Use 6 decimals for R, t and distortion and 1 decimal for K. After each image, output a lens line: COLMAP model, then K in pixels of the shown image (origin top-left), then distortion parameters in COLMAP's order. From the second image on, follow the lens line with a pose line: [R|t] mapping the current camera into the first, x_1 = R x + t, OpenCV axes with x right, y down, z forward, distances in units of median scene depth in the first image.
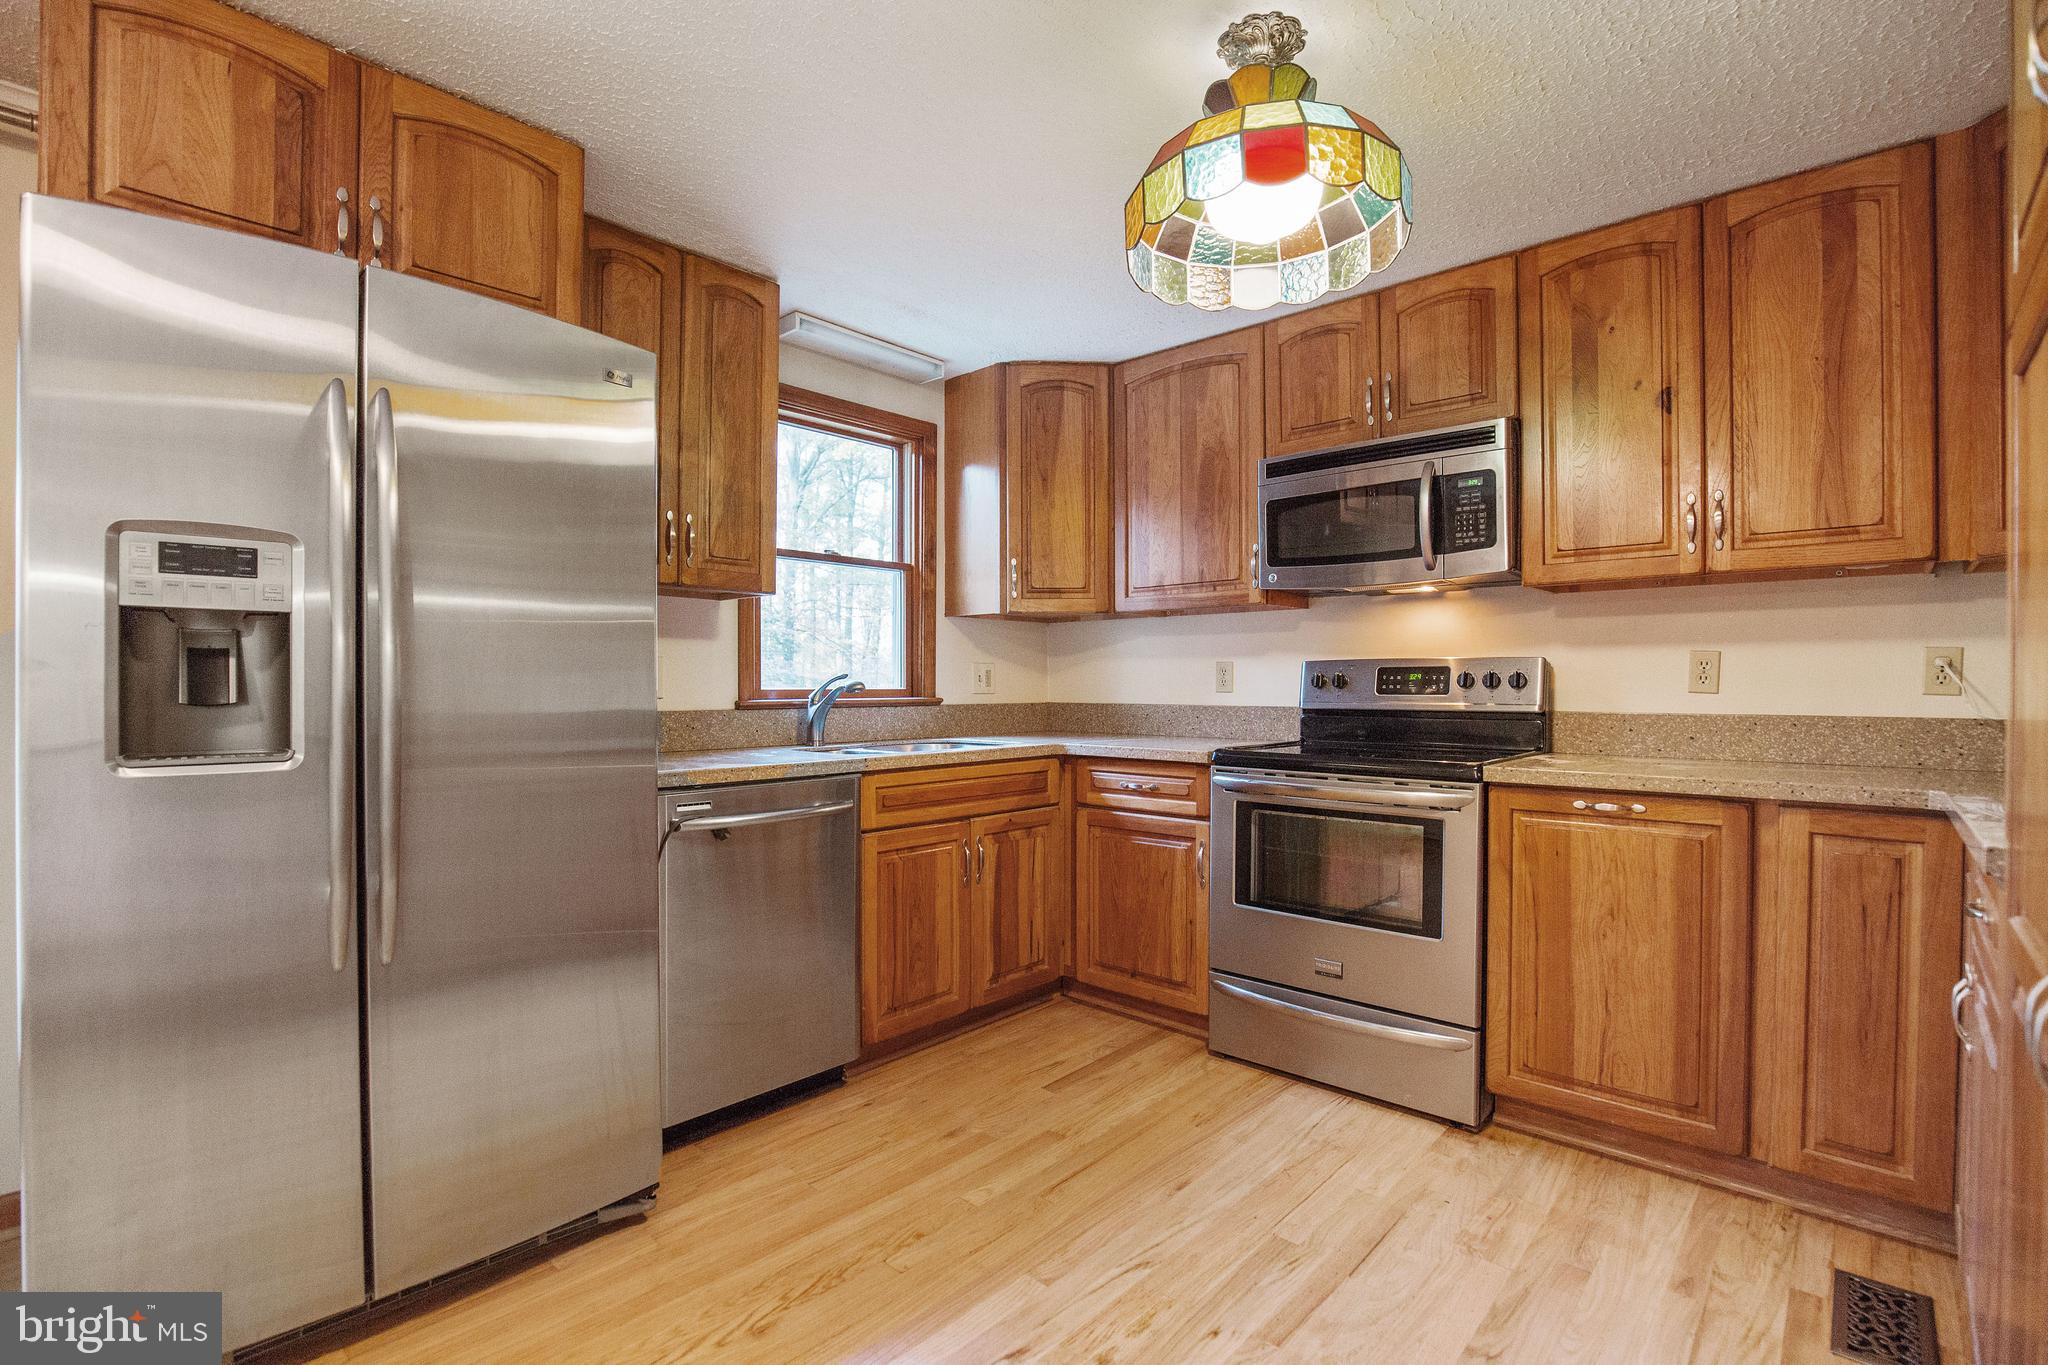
lens RADIAL K [[947.7, 0, 1063.8], [0, 947.7, 683.4], [0, 0, 1]] dist [-0.026645, 0.002420]
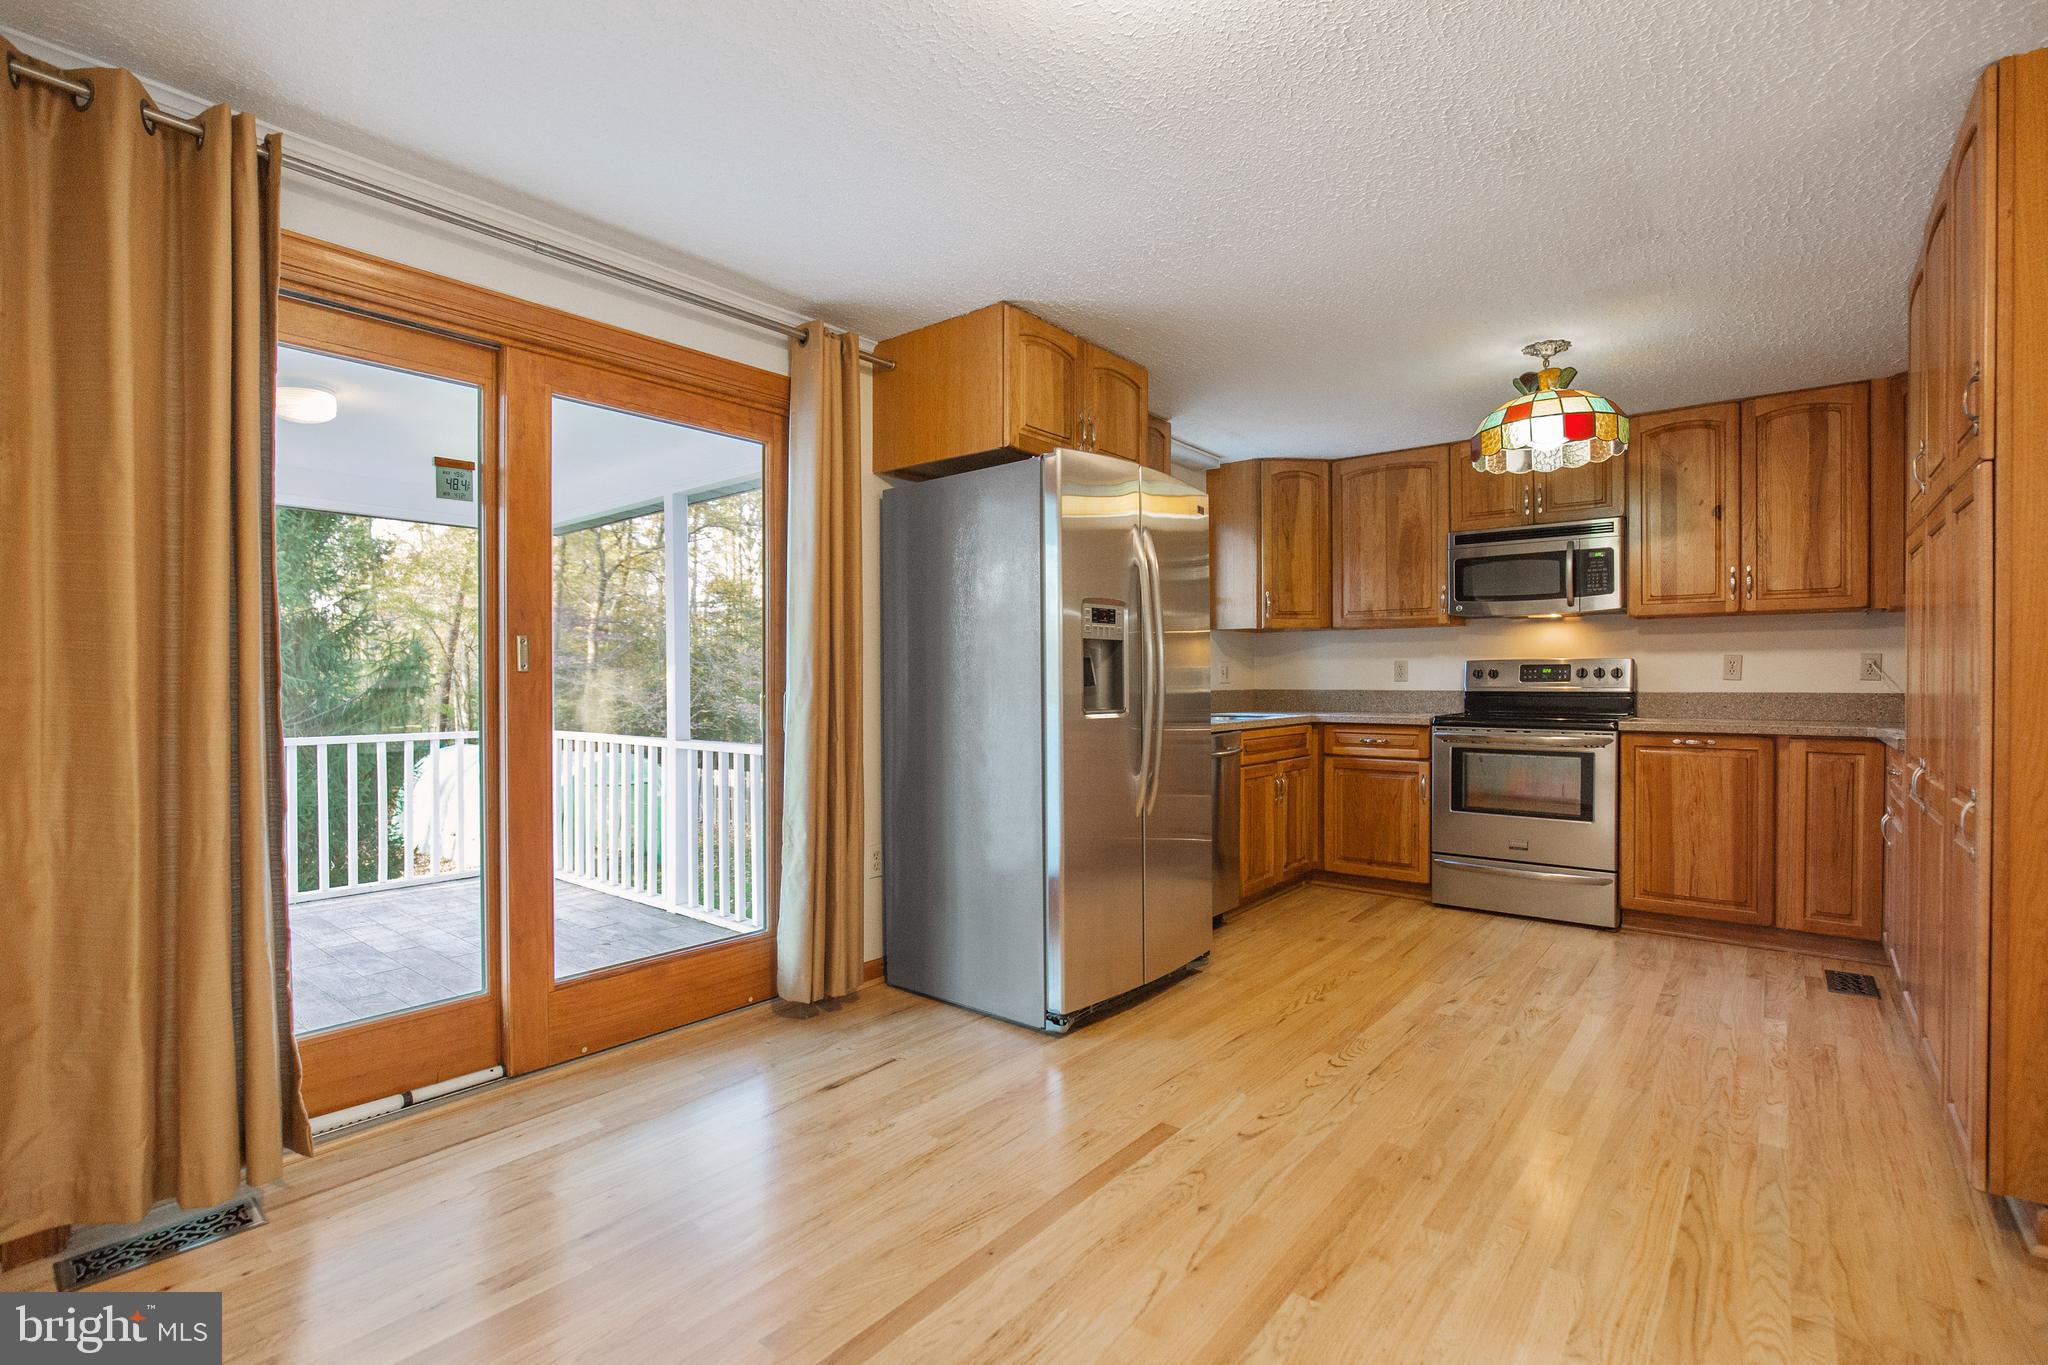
lens RADIAL K [[947.7, 0, 1035.0], [0, 947.7, 684.7], [0, 0, 1]] dist [-0.026645, 0.002420]
pose [[0.998654, -0.002996, 0.051787, -0.745578], [0.002664, 0.999975, 0.006487, 0.005277], [-0.051805, -0.006341, 0.998637, -0.700073]]
